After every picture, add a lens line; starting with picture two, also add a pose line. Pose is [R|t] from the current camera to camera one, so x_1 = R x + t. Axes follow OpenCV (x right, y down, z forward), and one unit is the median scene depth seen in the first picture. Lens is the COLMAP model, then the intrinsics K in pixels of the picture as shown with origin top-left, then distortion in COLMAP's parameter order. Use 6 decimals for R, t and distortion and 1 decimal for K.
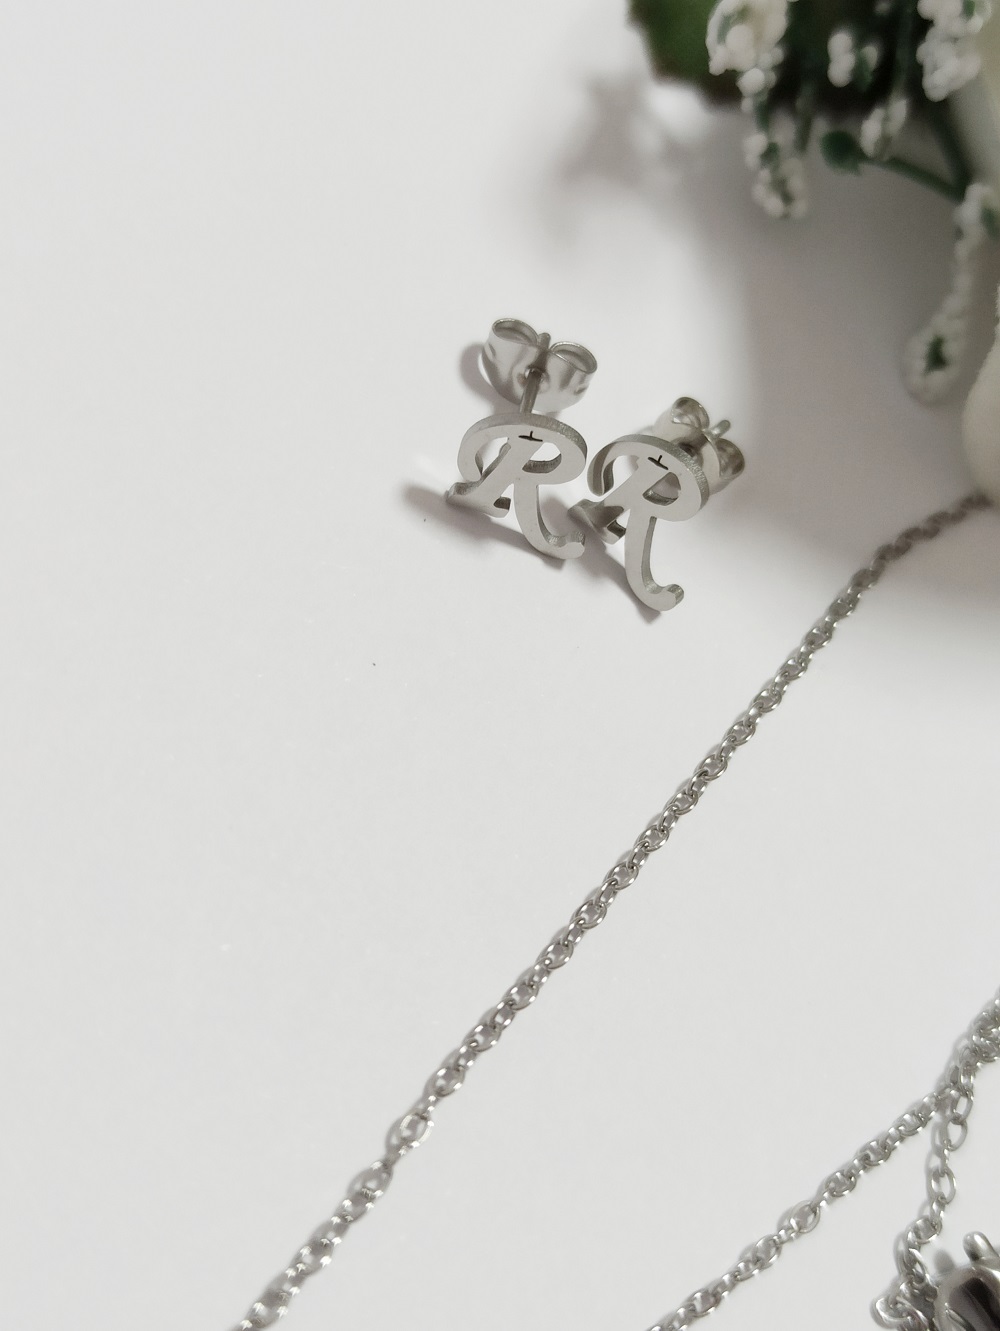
lens RADIAL K [[2058.7, 0, 537.1], [0, 2058.7, 665.7], [0, 0, 1]] dist [0.140472, -1.505567]
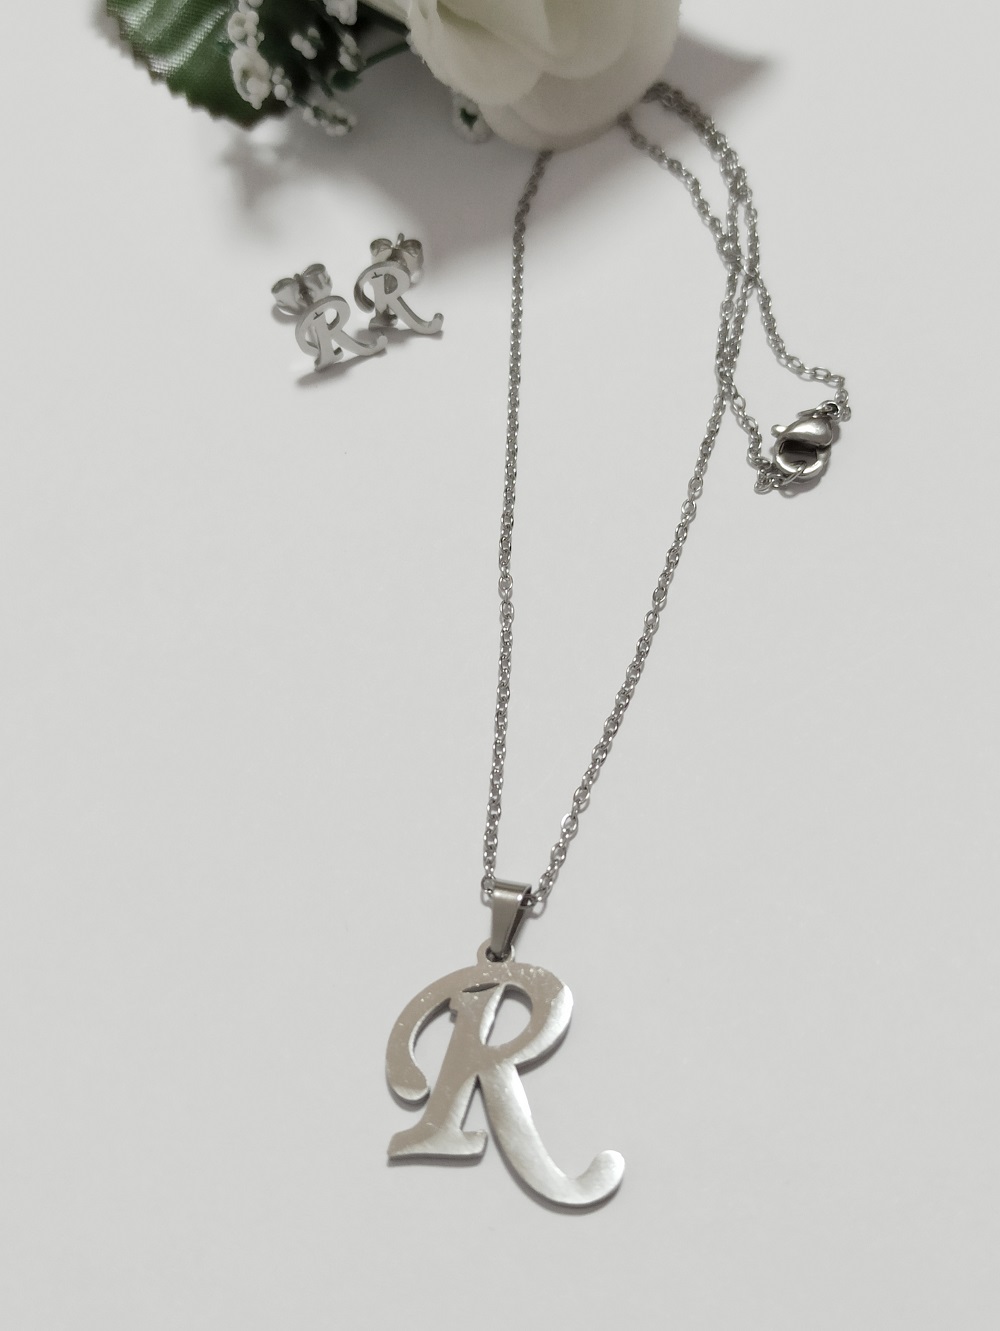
lens RADIAL K [[2058.7, 0, 537.1], [0, 2058.7, 665.7], [0, 0, 1]] dist [0.140472, -1.505567]
pose [[0.681419, -0.723670, -0.109409, 0.099174], [0.726116, 0.687190, -0.022931, 0.276103], [0.091779, -0.063818, 0.993732, -0.831360]]
